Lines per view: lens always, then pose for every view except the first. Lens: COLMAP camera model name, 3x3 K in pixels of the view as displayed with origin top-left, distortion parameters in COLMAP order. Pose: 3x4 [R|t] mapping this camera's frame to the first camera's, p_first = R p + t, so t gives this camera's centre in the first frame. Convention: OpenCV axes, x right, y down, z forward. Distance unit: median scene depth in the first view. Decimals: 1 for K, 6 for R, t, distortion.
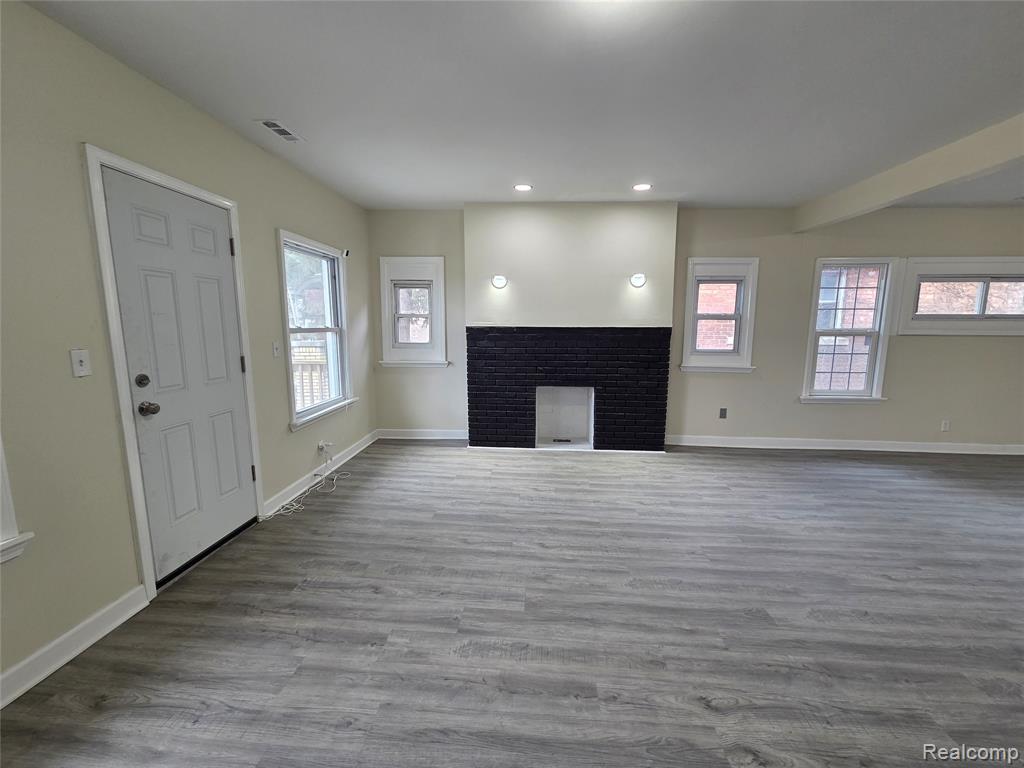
lens RADIAL K [[418.8, 0, 516.2], [0, 418.8, 381.1], [0, 0, 1]] dist [0.002055, 0.000377]
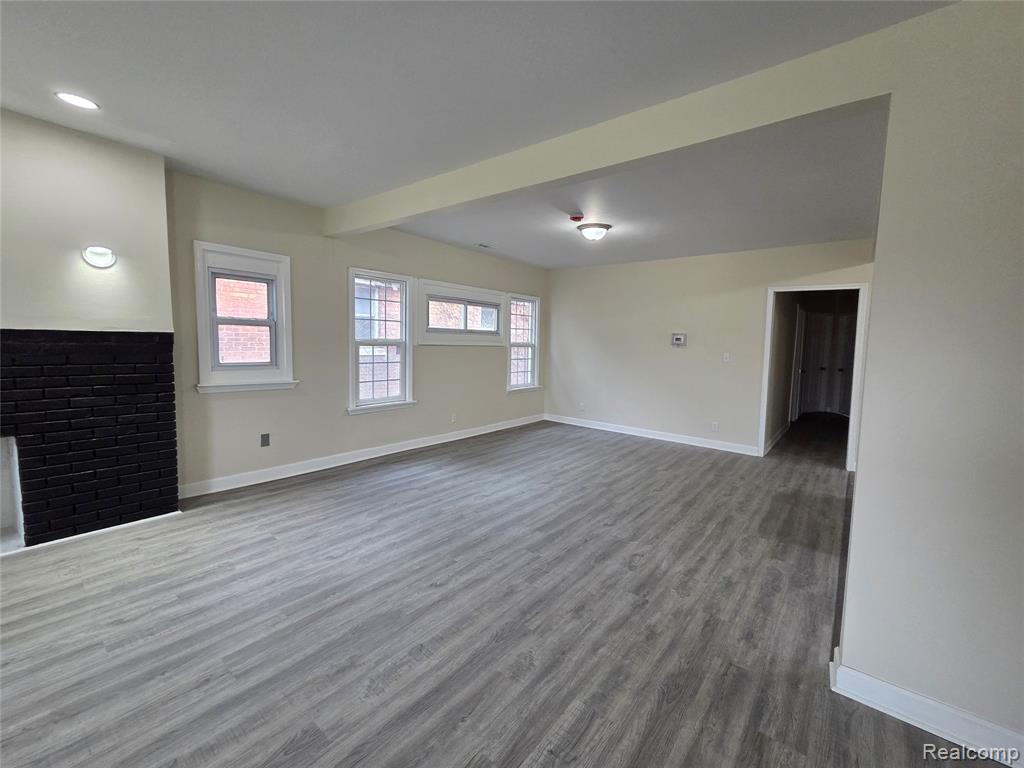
lens RADIAL K [[422.5, 0, 515.2], [0, 422.5, 378.0], [0, 0, 1]] dist [0.002616, 0.000084]
pose [[0.573534, -0.060788, 0.816923, 0.116206], [0.093002, 0.995627, 0.008792, -0.006032], [-0.813886, 0.070933, 0.576679, 0.130175]]
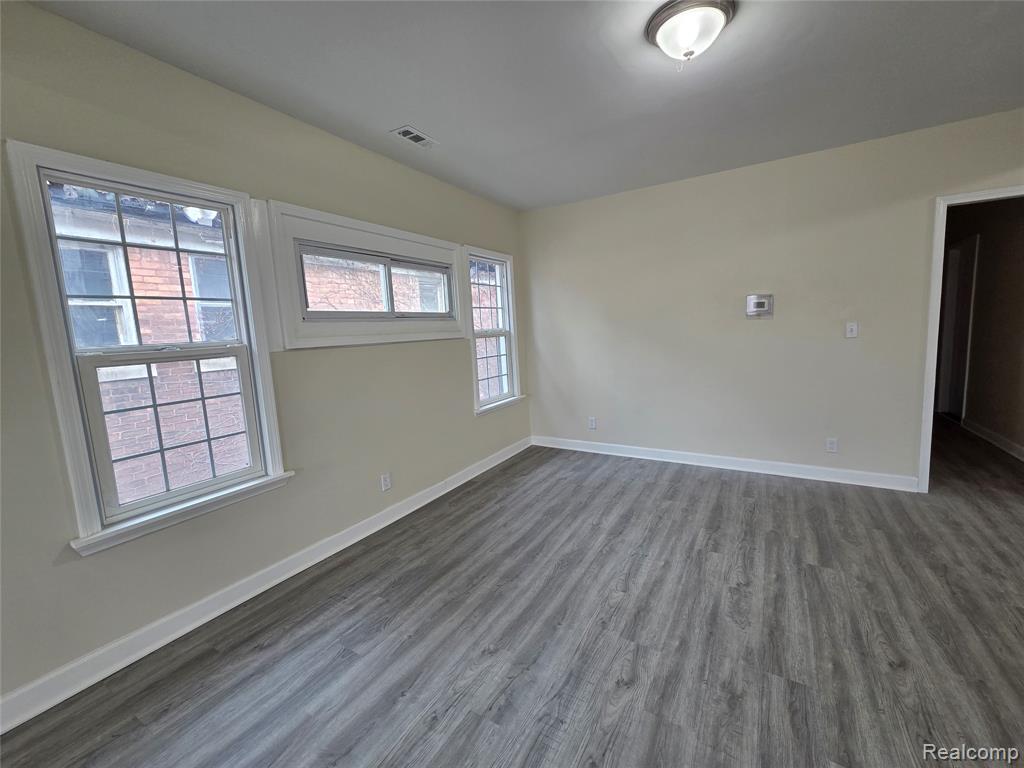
lens RADIAL K [[418.8, 0, 516.2], [0, 418.8, 381.1], [0, 0, 1]] dist [0.002055, 0.000377]
pose [[0.451932, -0.137809, 0.881343, 0.589982], [0.173996, 0.982637, 0.064426, -0.057518], [-0.874919, 0.124234, 0.468063, 0.523444]]
